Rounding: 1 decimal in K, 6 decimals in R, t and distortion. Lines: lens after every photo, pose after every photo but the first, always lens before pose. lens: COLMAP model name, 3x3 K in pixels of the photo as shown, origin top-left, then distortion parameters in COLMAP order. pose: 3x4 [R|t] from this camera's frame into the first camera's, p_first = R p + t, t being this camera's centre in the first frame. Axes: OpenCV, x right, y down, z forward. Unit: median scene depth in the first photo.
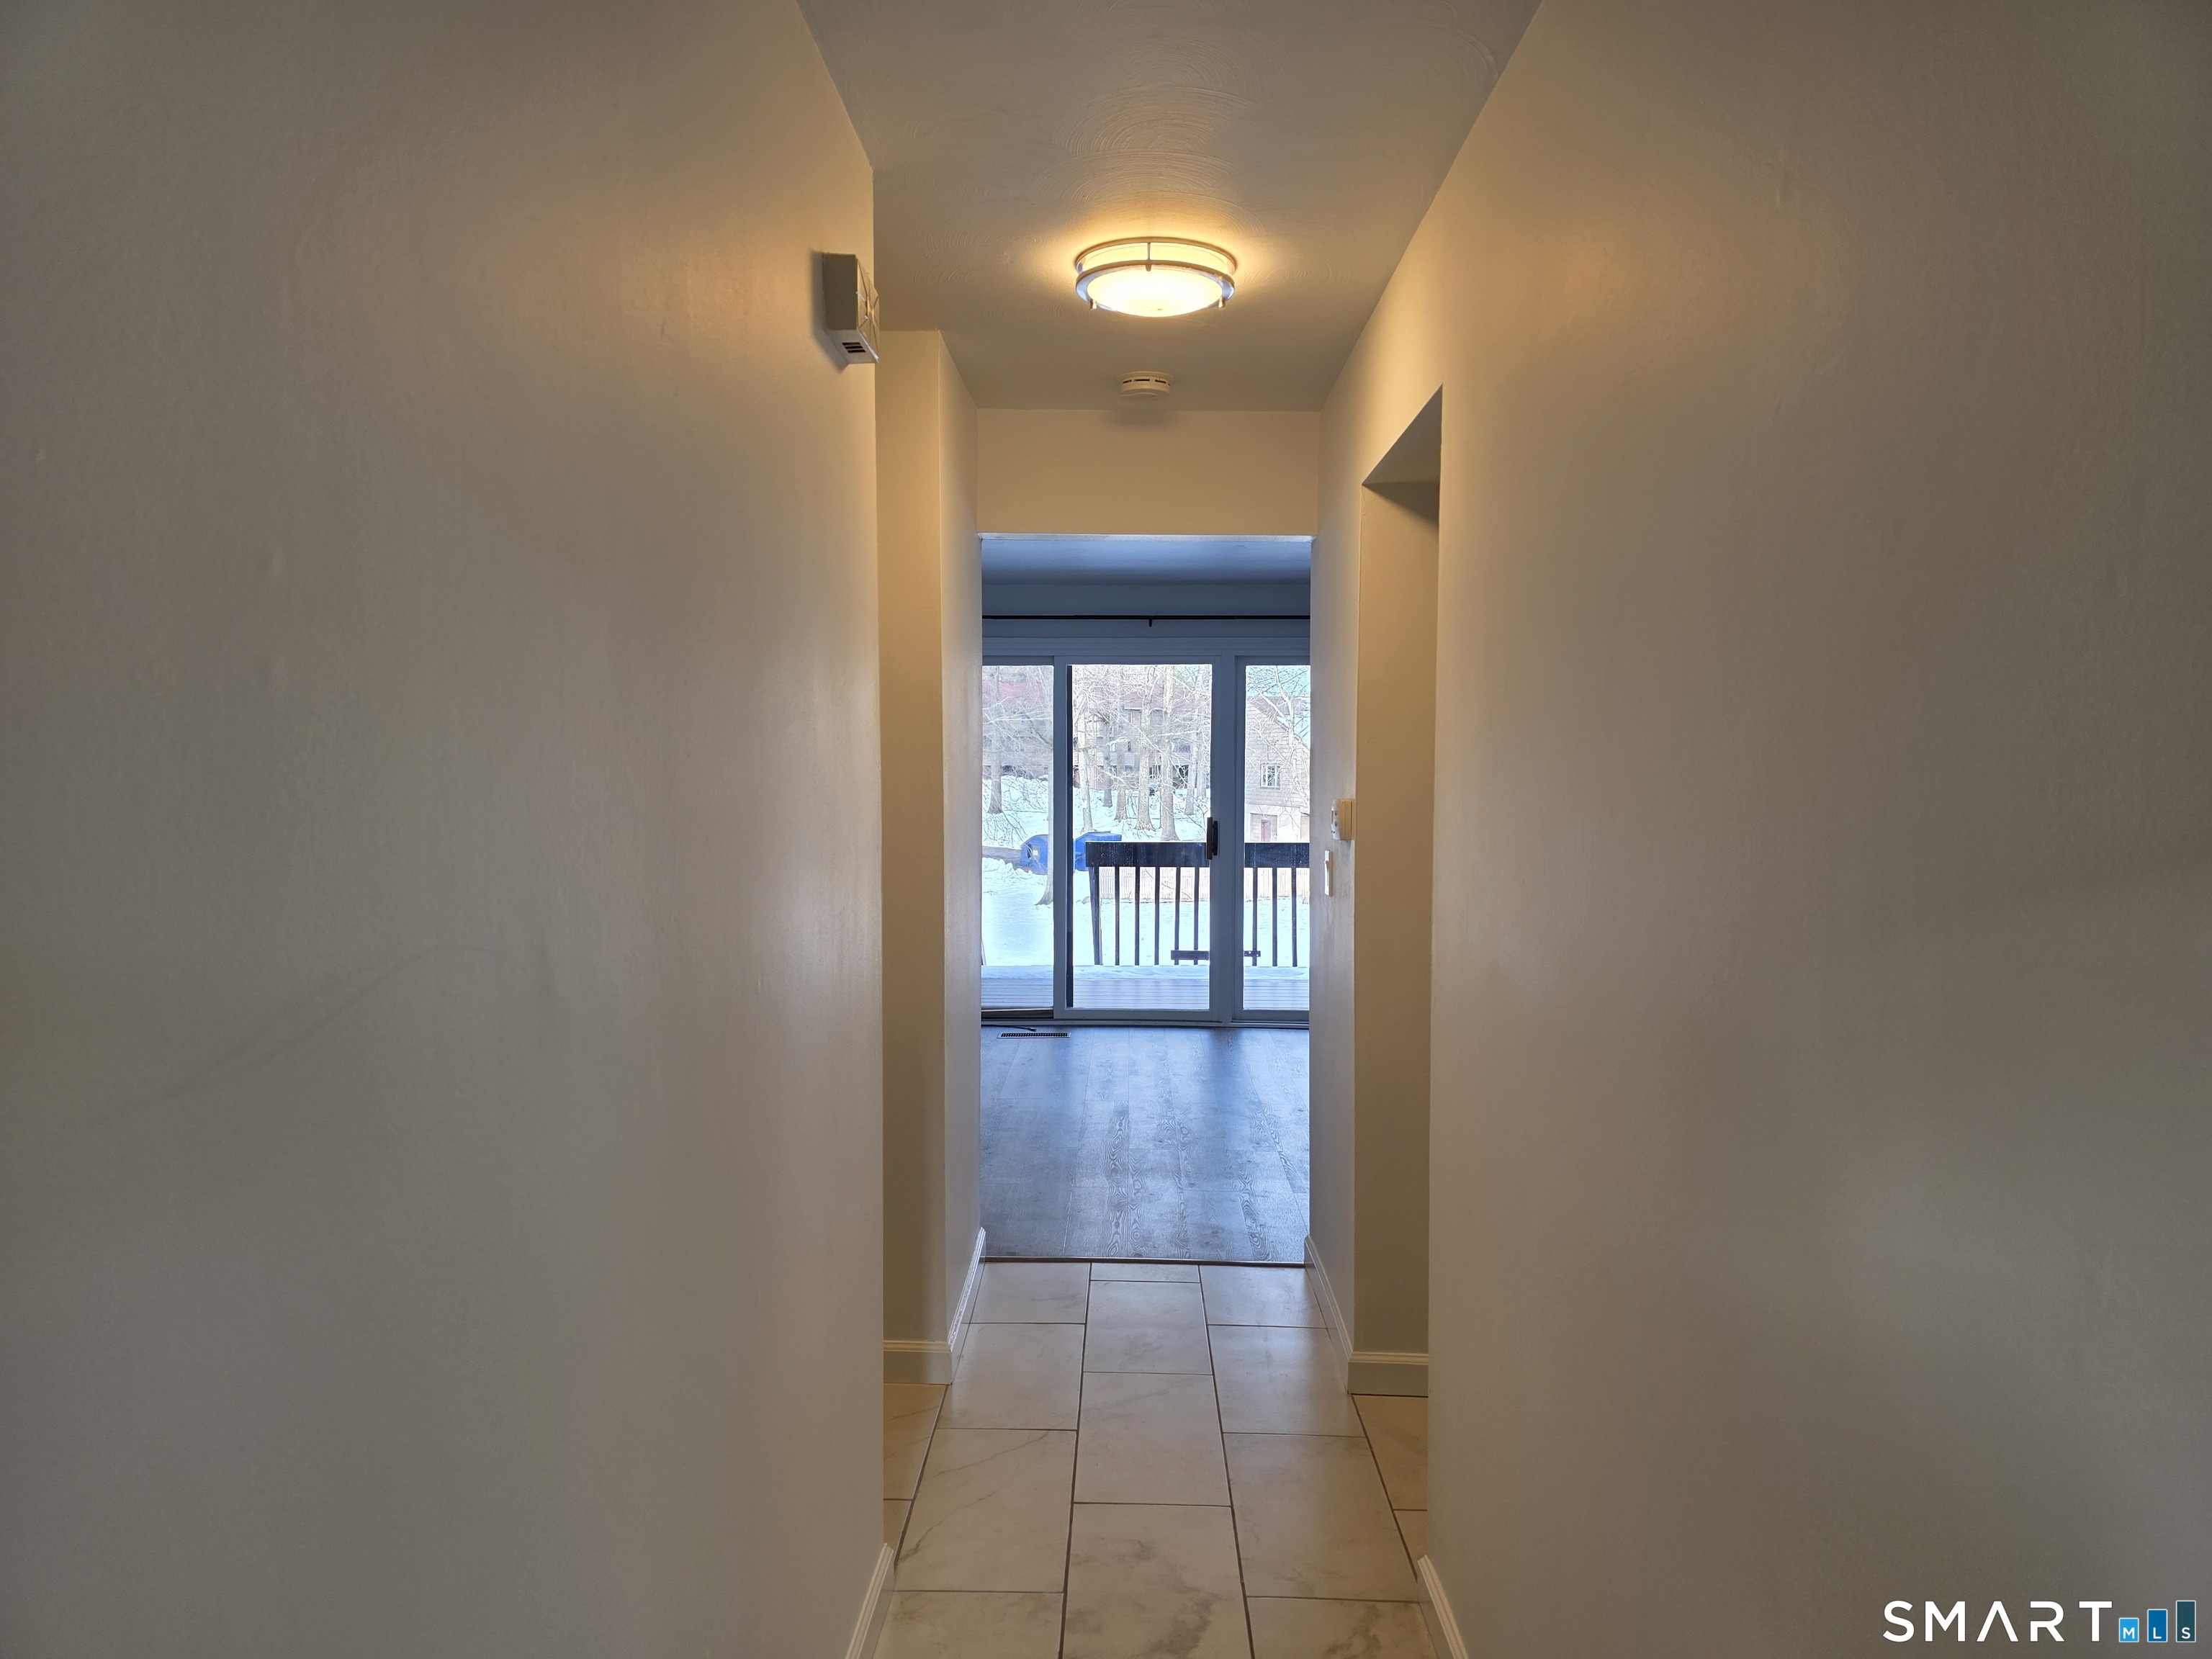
lens RADIAL K [[1499.4, 0, 1101.7], [0, 1499.4, 818.5], [0, 0, 1]] dist [0.045474, -0.032451]
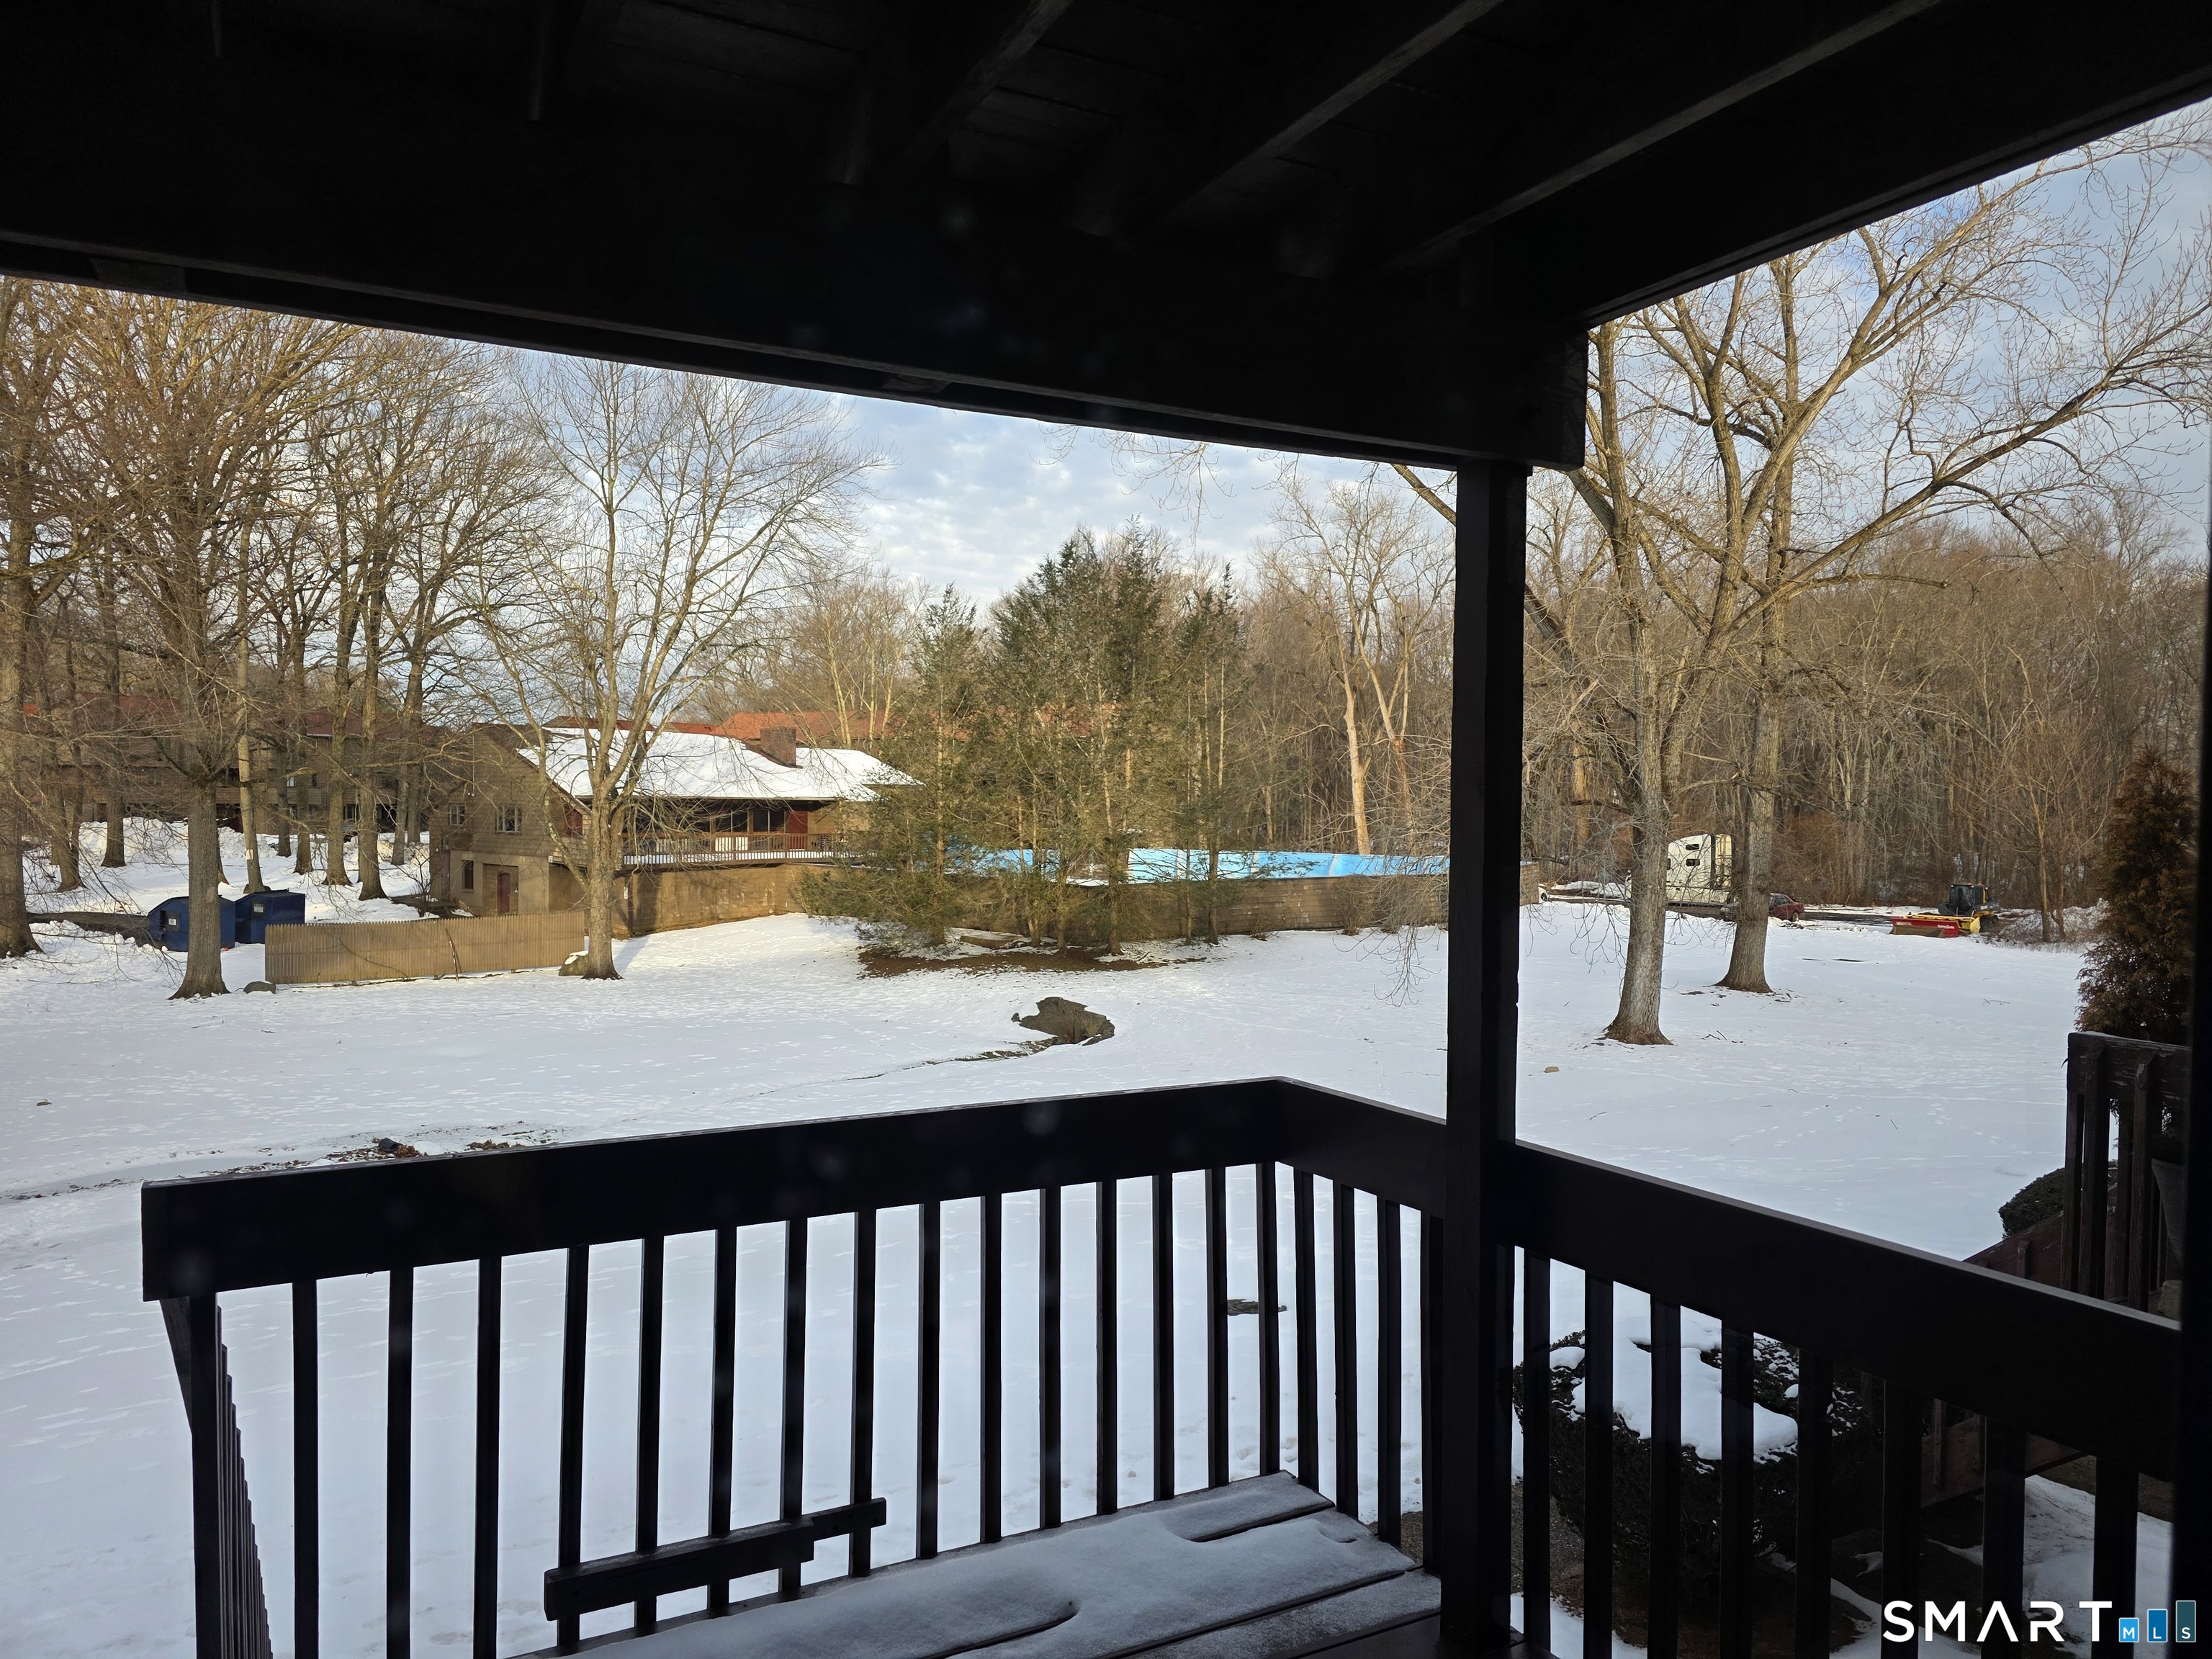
lens RADIAL K [[1499.4, 0, 1110.1], [0, 1499.4, 830.6], [0, 0, 1]] dist [0.045474, -0.032451]
pose [[0.876322, -0.005142, 0.481699, 0.001050], [0.013781, 0.999801, -0.014399, -0.005093], [-0.481529, 0.019257, 0.876218, 0.110524]]
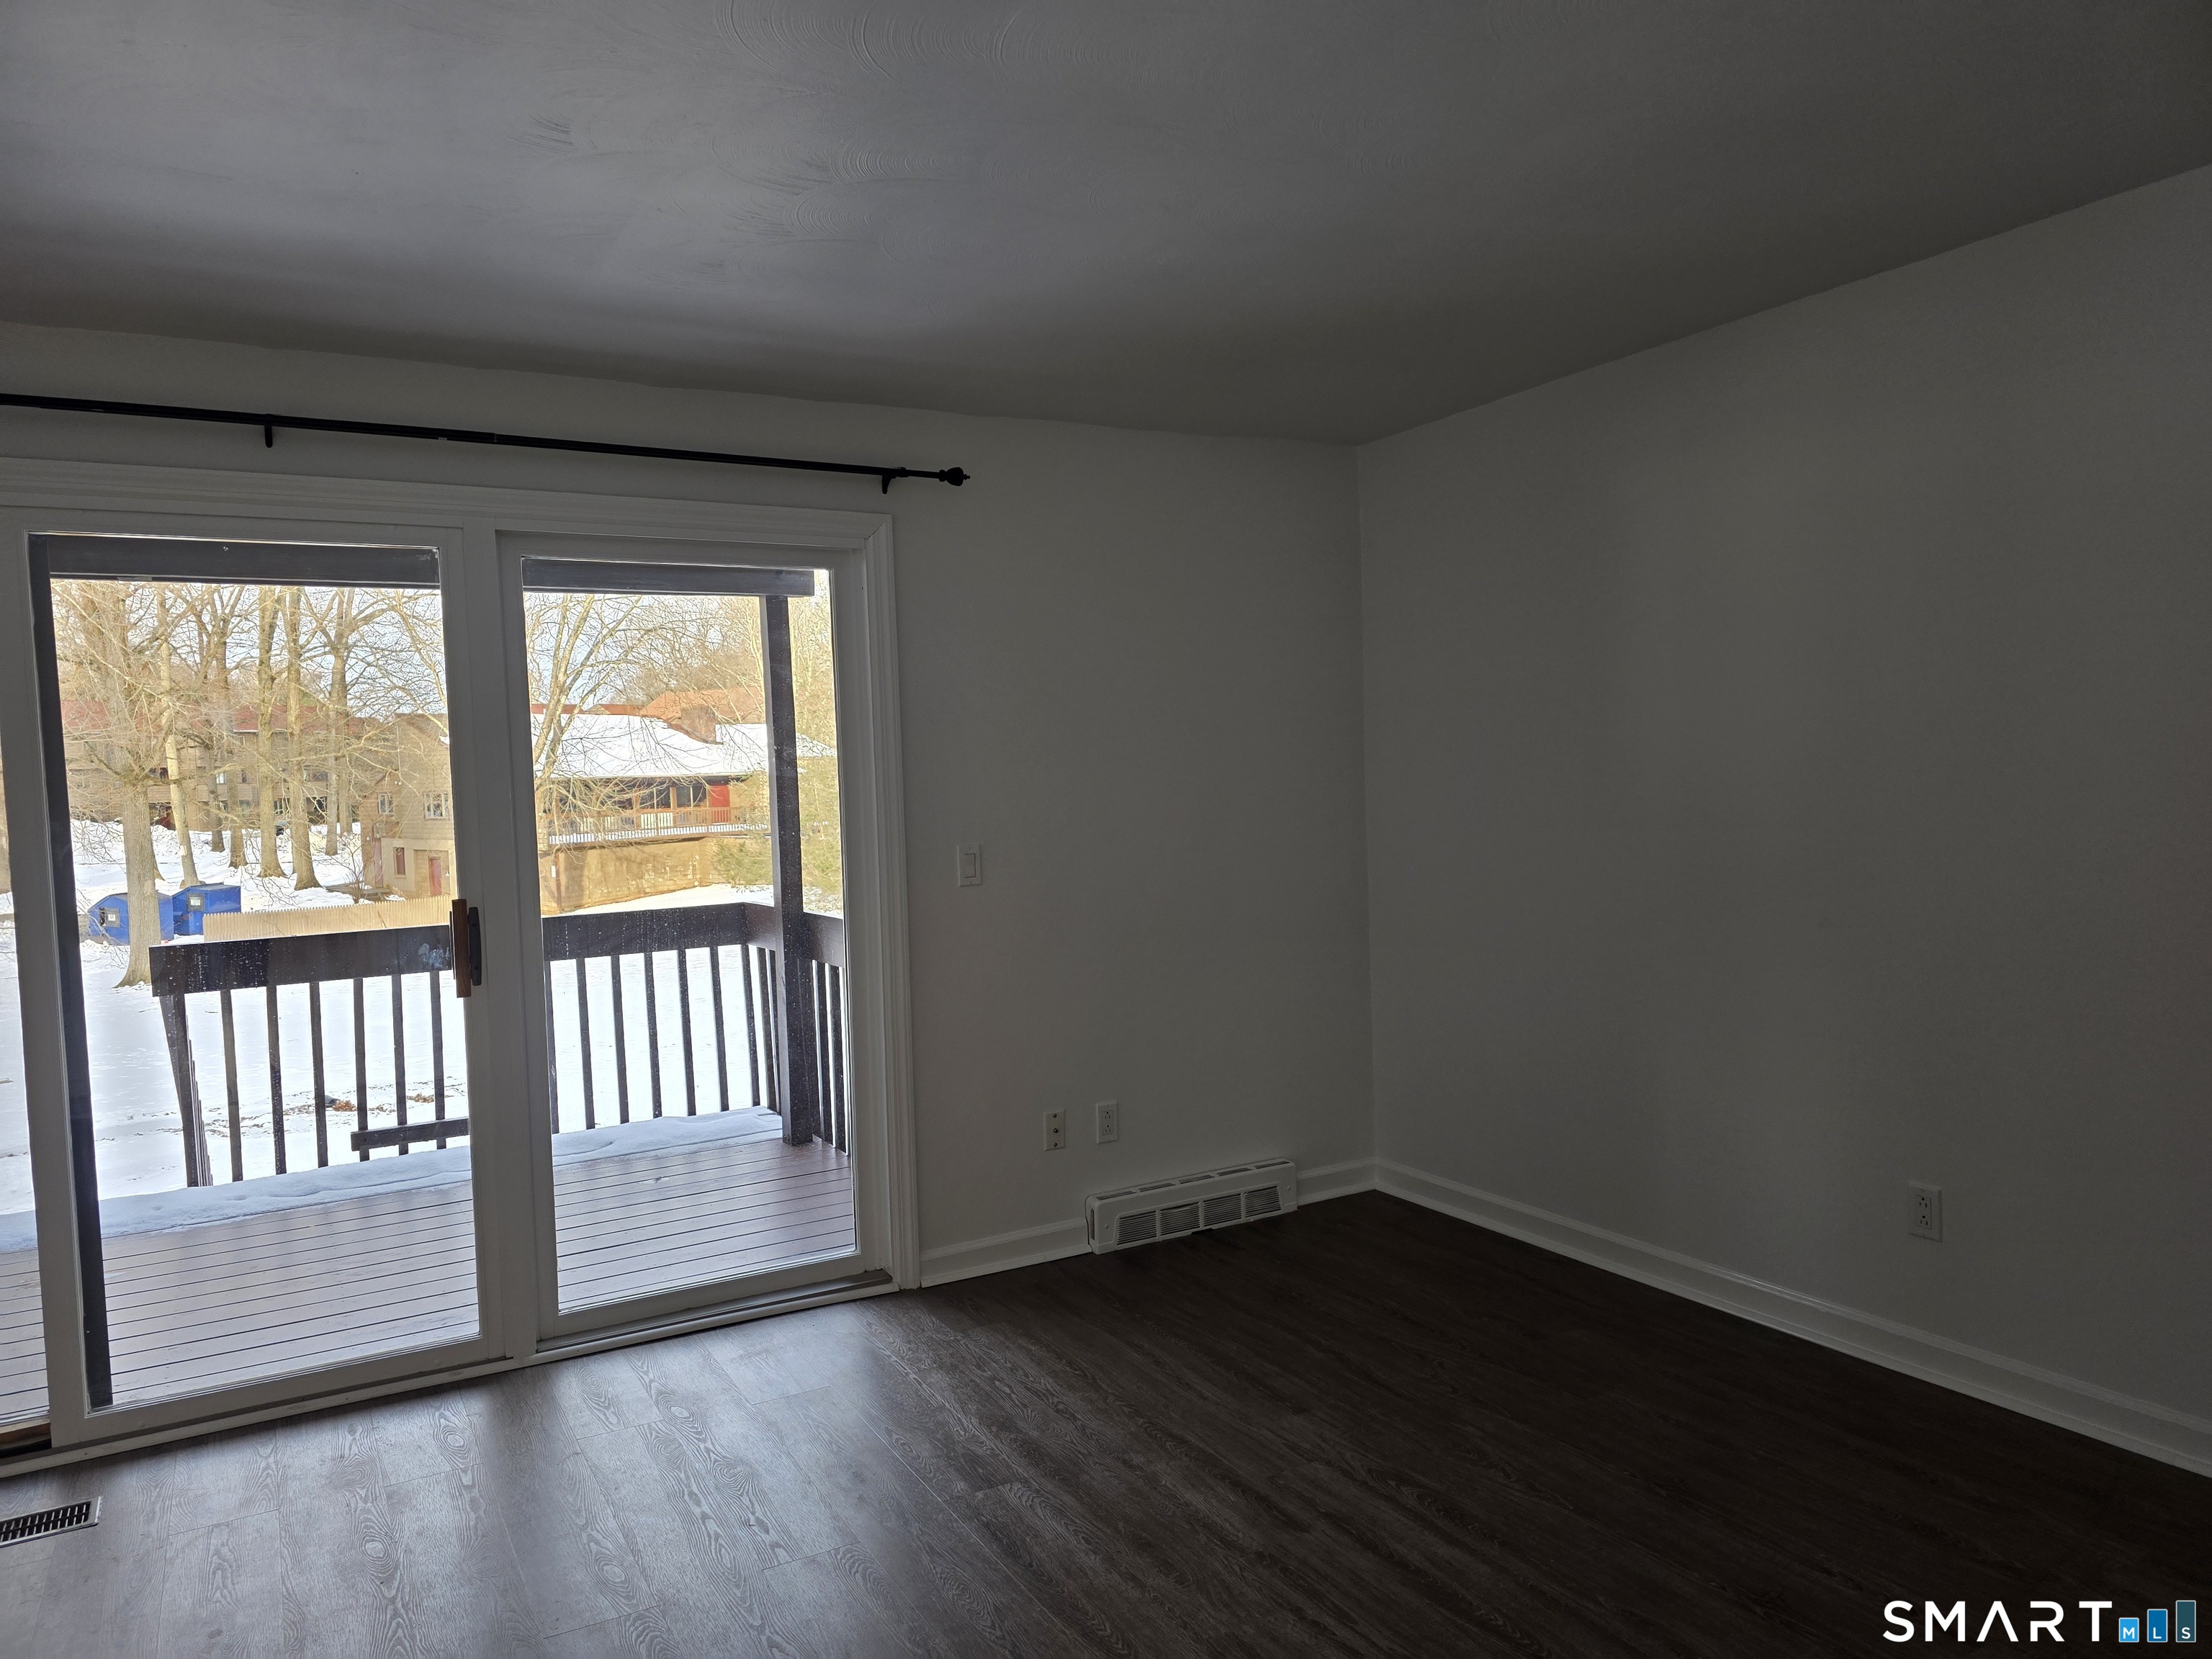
lens RADIAL K [[1499.4, 0, 1096.4], [0, 1499.4, 833.9], [0, 0, 1]] dist [0.045474, -0.032451]
pose [[0.862144, -0.055972, 0.503562, 0.001371], [0.056848, 0.998290, 0.013633, -0.001758], [-0.503463, 0.016873, 0.863852, 0.060055]]
